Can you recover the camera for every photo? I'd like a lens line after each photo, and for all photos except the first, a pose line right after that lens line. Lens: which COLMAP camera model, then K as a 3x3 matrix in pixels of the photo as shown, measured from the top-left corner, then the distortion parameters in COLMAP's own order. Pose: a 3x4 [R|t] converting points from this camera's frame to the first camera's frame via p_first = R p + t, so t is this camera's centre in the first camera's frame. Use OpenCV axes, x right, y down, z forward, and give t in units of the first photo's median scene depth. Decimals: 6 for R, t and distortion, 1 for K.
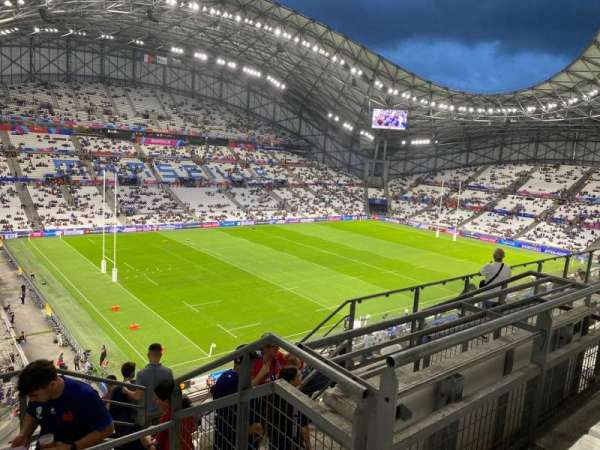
lens RADIAL K [[460.6, 0, 298.8], [0, 460.6, 227.0], [0, 0, 1]] dist [0.020571, -0.009577]
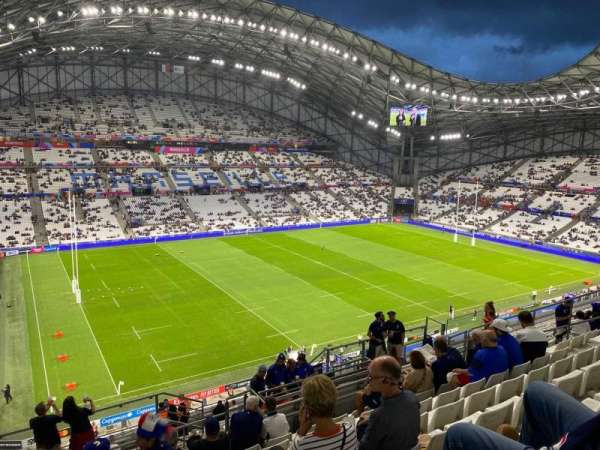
lens RADIAL K [[459.8, 0, 296.9], [0, 459.8, 224.8], [0, 0, 1]] dist [0.039500, -0.045001]
pose [[0.990718, -0.023097, -0.133958, 0.088647], [0.023751, 0.999712, 0.003289, -0.018245], [0.133844, -0.006440, 0.990982, 0.032322]]
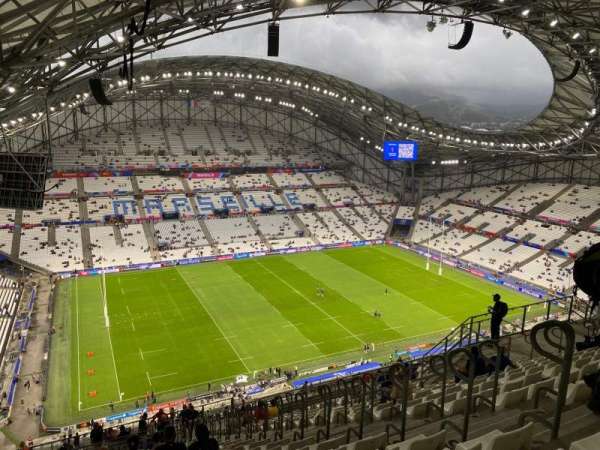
lens RADIAL K [[458.2, 0, 299.0], [0, 458.2, 231.4], [0, 0, 1]] dist [0.081212, -0.129118]
pose [[0.971571, 0.002022, -0.236740, 0.212225], [0.010187, 0.998680, 0.050339, -0.100078], [0.236529, -0.051320, 0.970268, -0.087140]]
